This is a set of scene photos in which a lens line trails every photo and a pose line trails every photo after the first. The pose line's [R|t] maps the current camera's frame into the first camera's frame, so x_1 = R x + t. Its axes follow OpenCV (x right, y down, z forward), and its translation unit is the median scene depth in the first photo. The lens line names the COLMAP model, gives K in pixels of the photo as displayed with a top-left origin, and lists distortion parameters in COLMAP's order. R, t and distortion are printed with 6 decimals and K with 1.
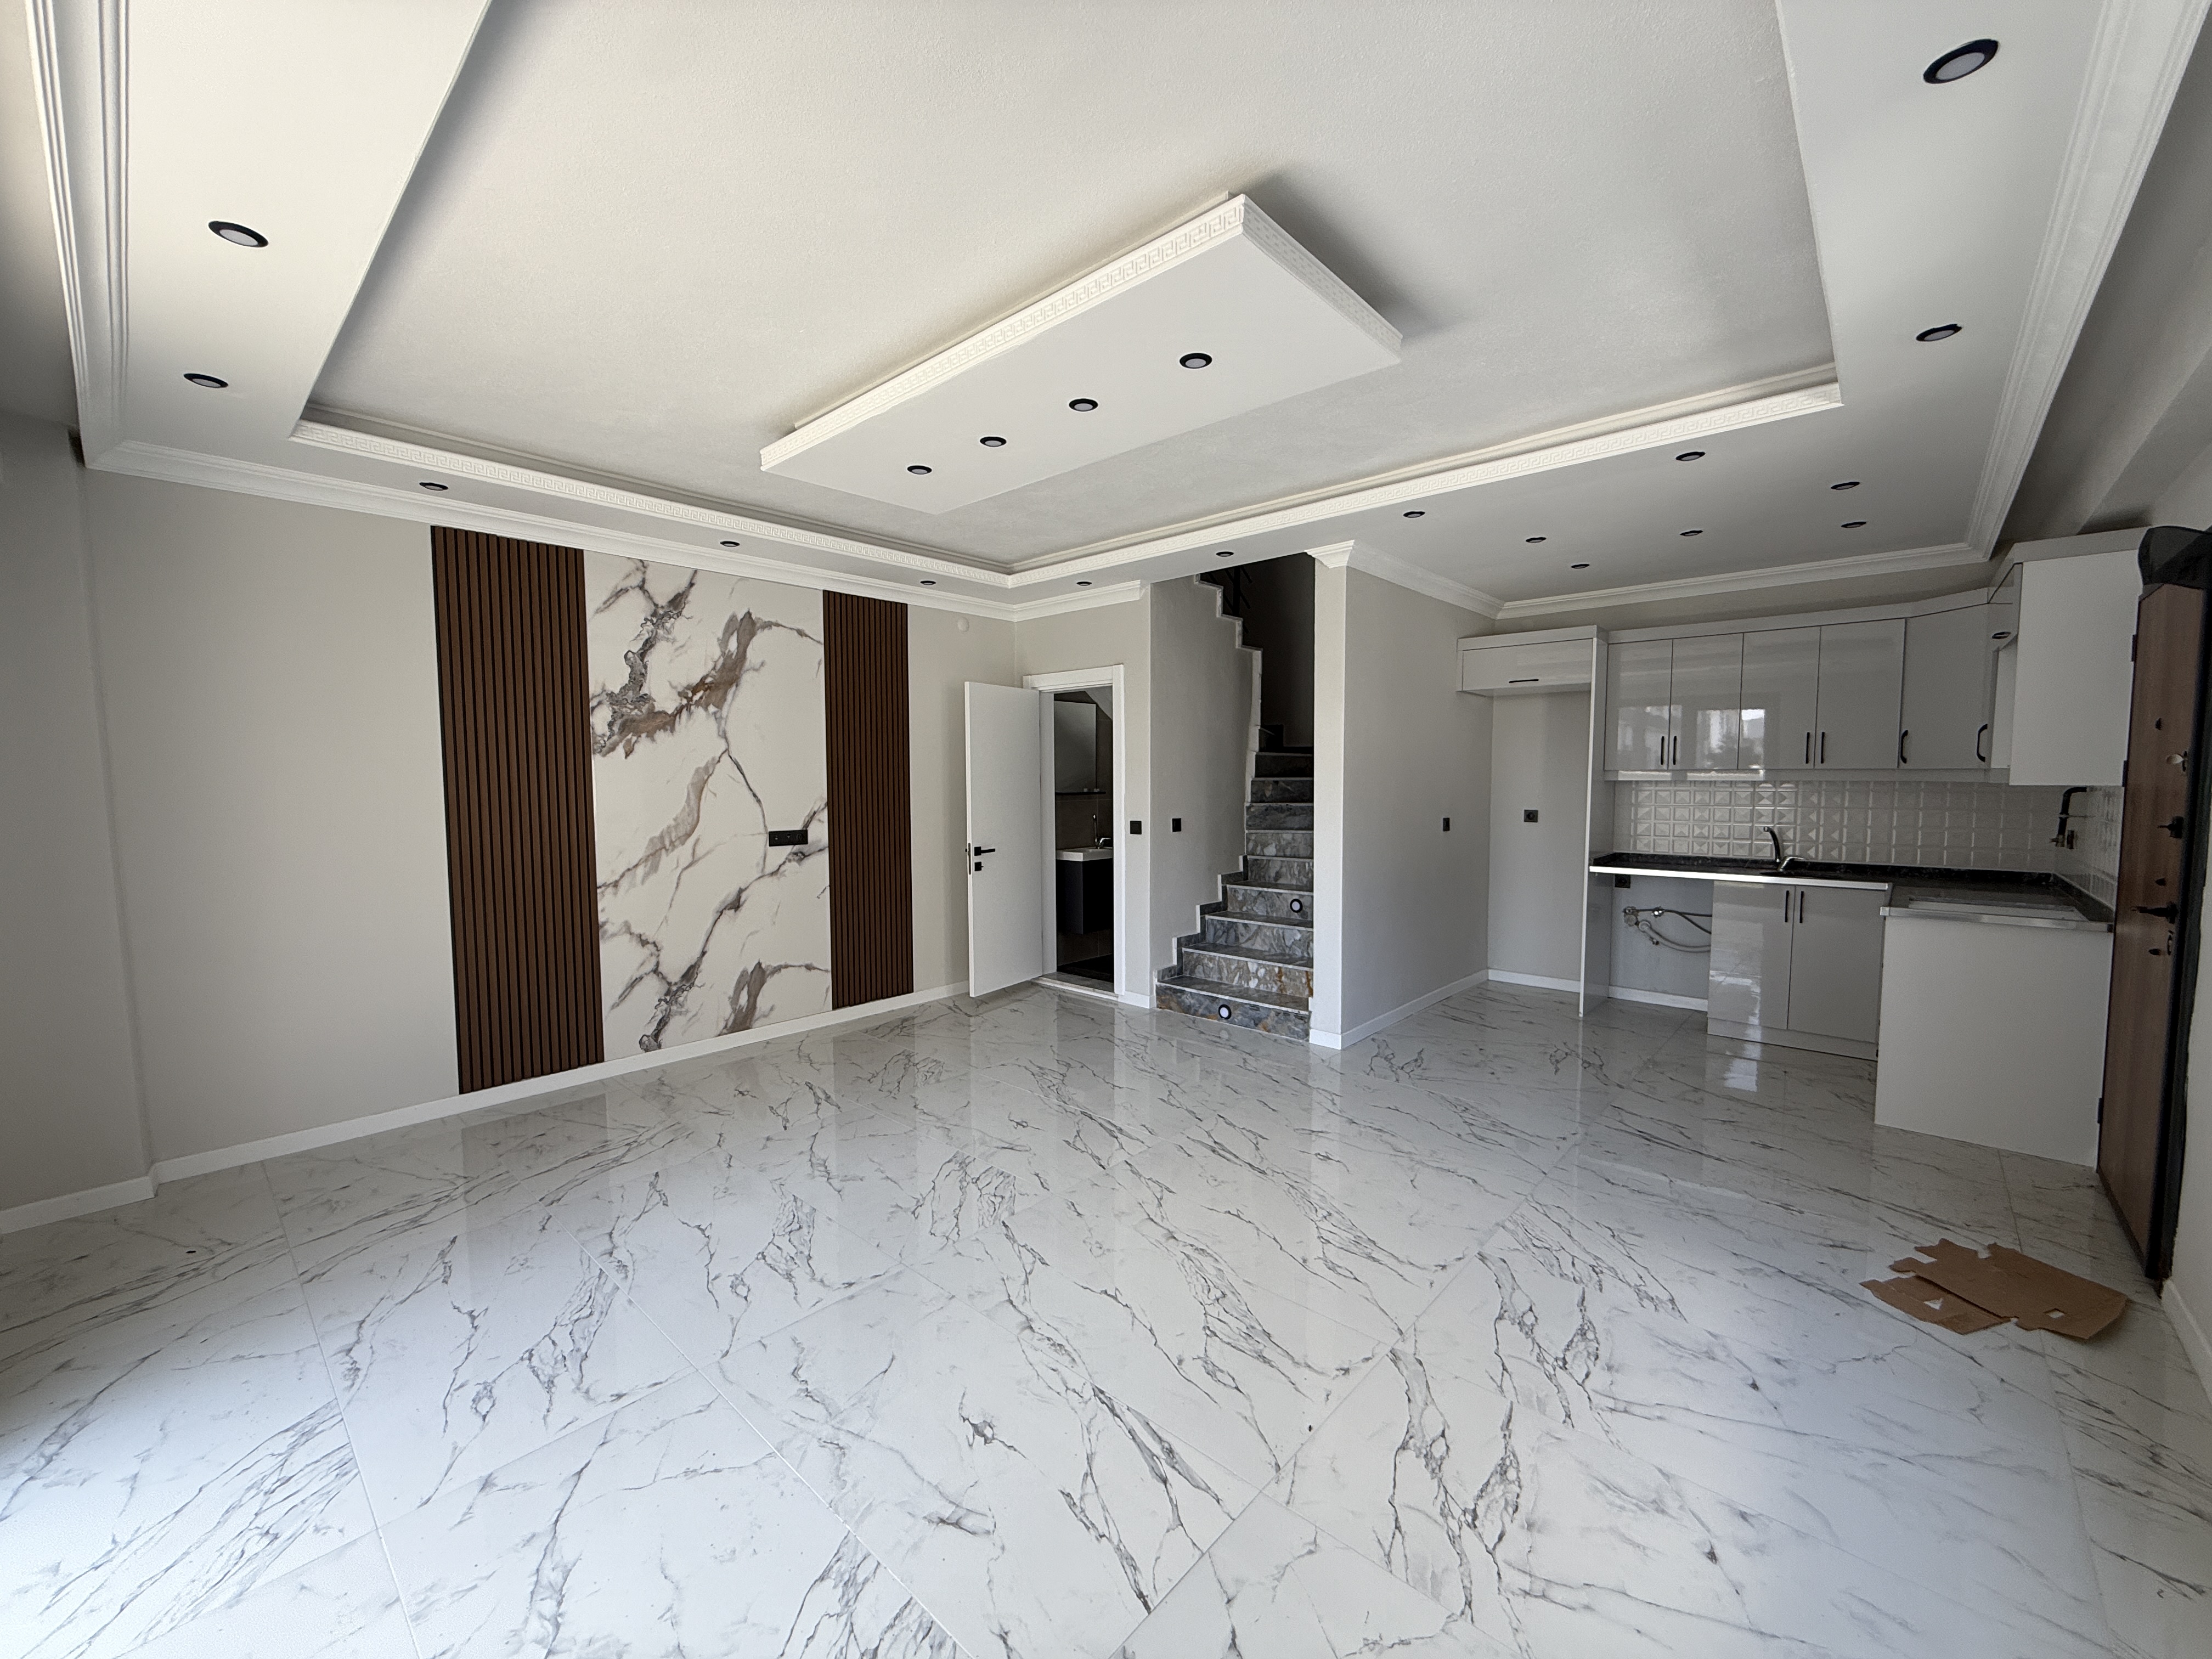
lens RADIAL K [[881.0, 0, 1105.2], [0, 881.0, 832.6], [0, 0, 1]] dist [-0.000916, 0.000077]
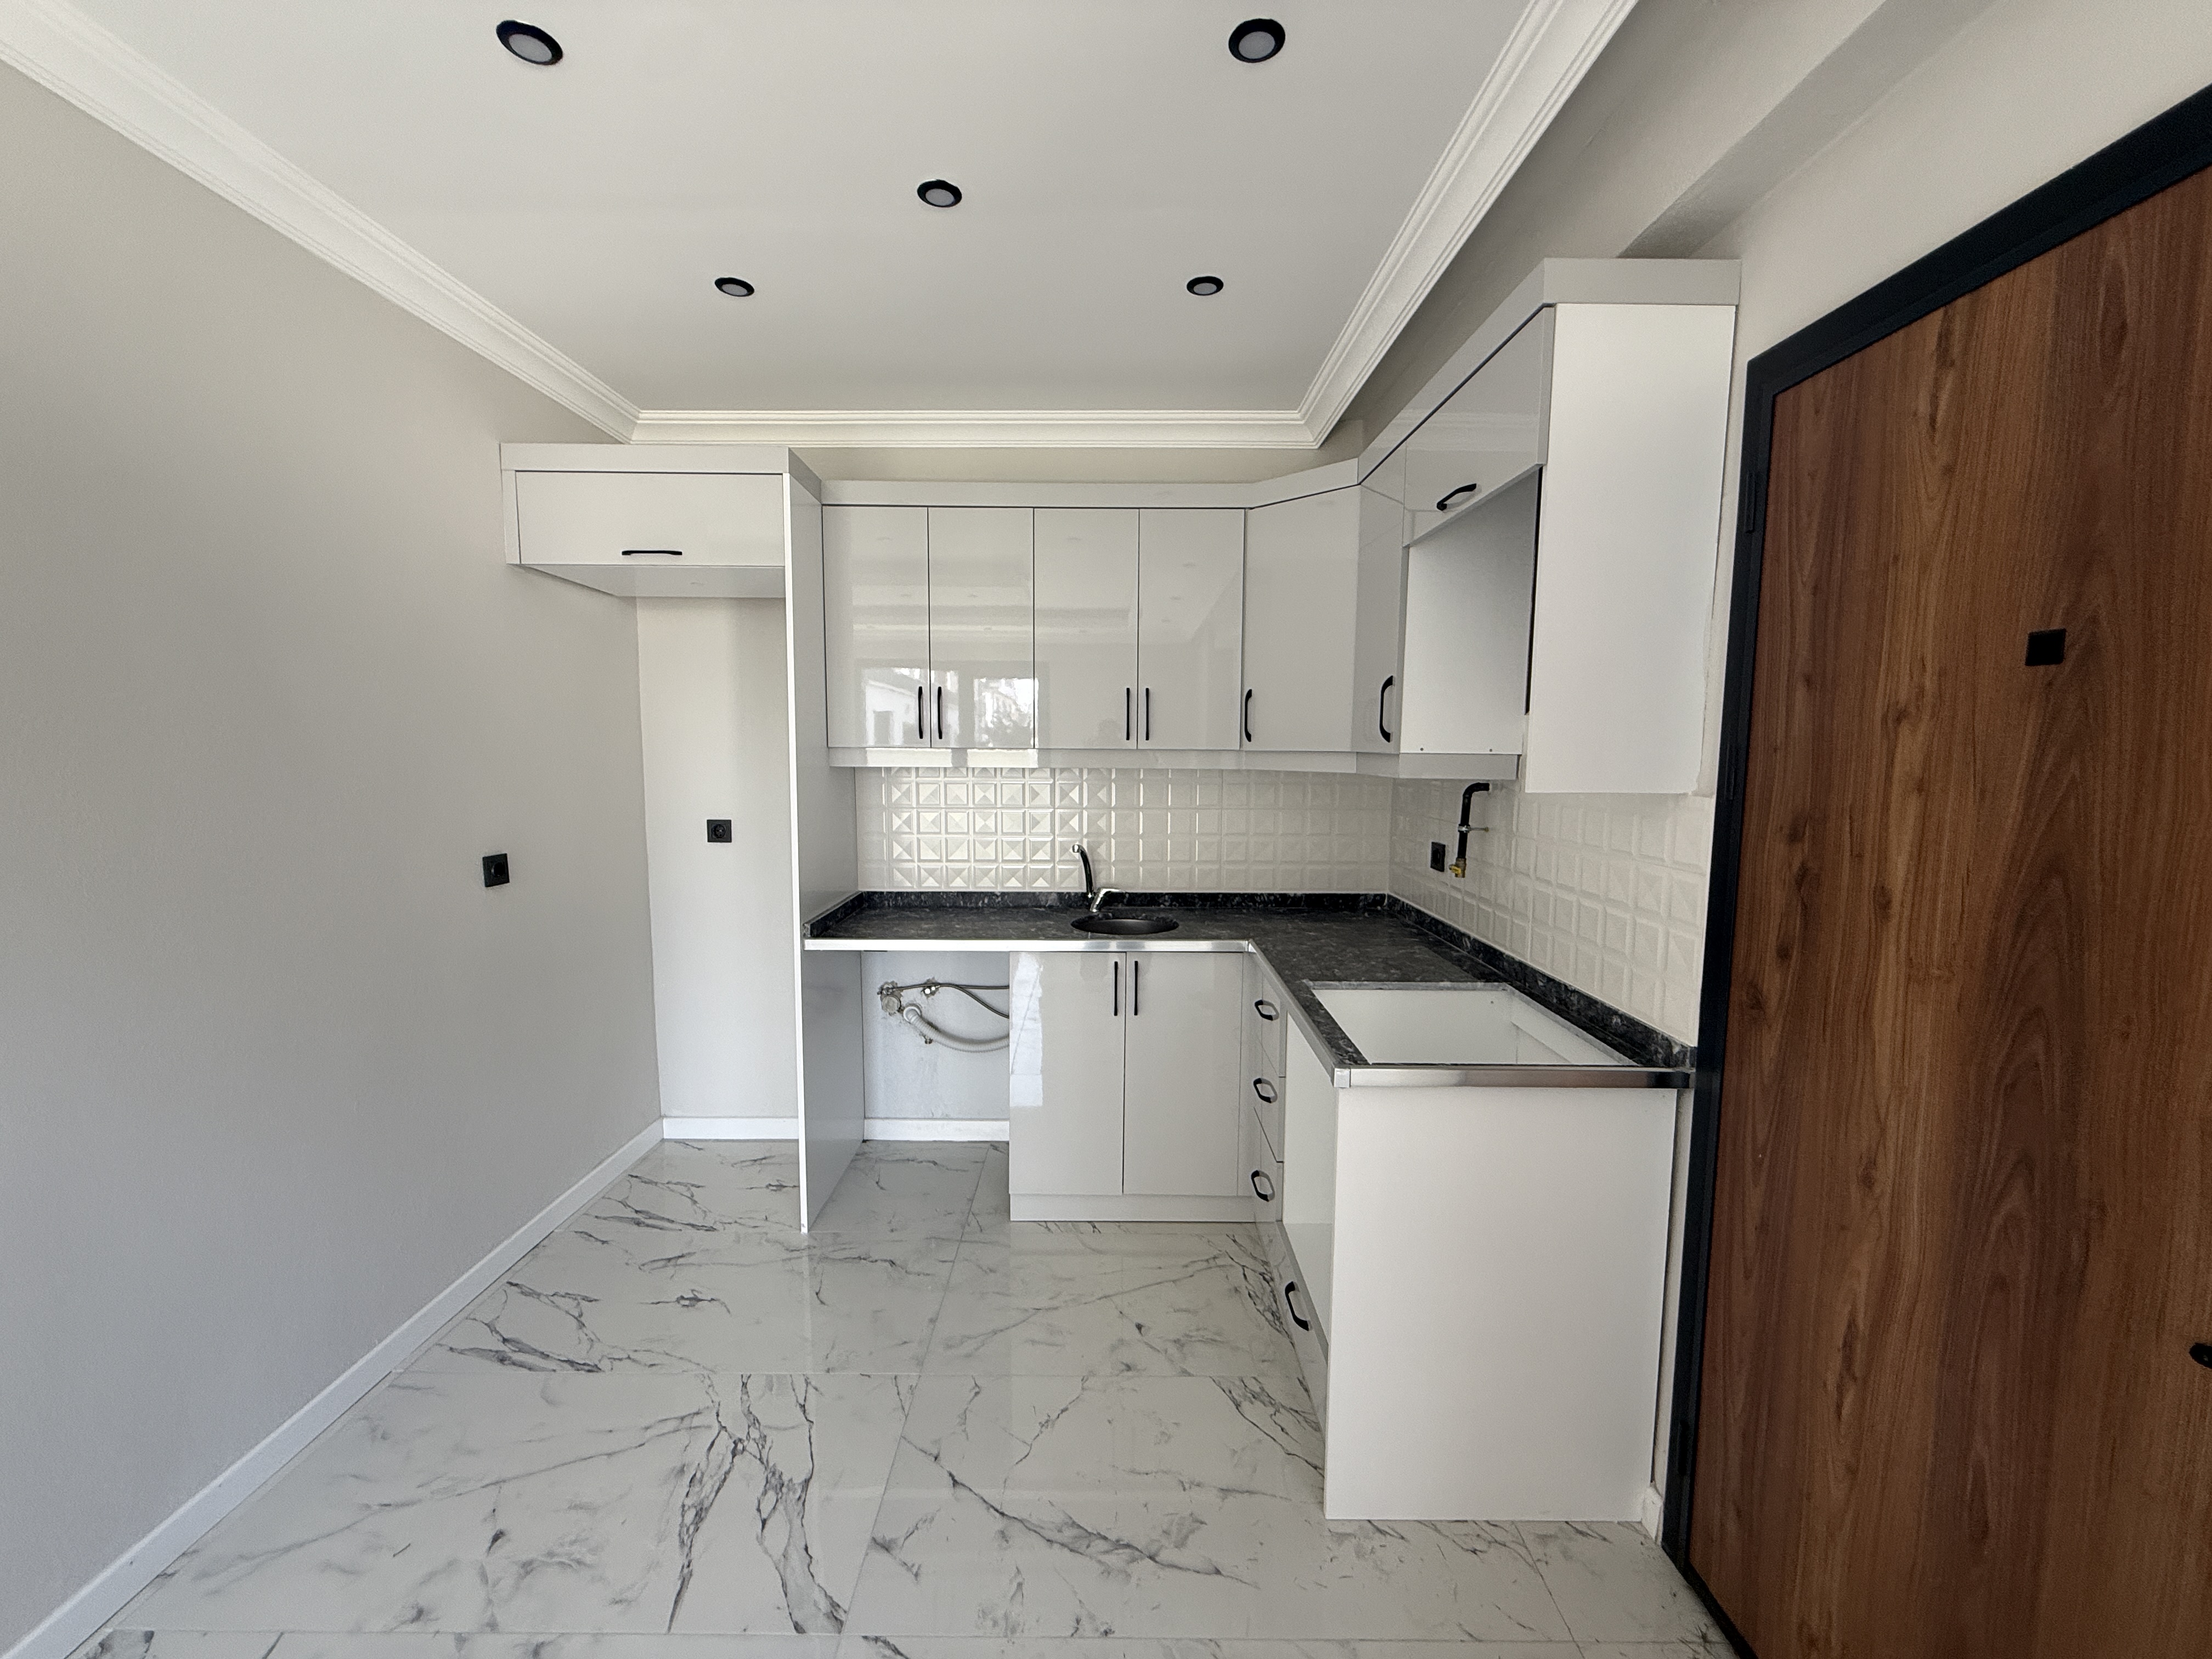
lens RADIAL K [[881.0, 0, 1105.2], [0, 881.0, 832.6], [0, 0, 1]] dist [-0.000916, 0.000077]
pose [[0.742086, -0.057445, 0.667839, 0.387885], [0.035037, 0.998283, 0.046936, -0.044986], [-0.669389, -0.011431, 0.742824, 0.574763]]
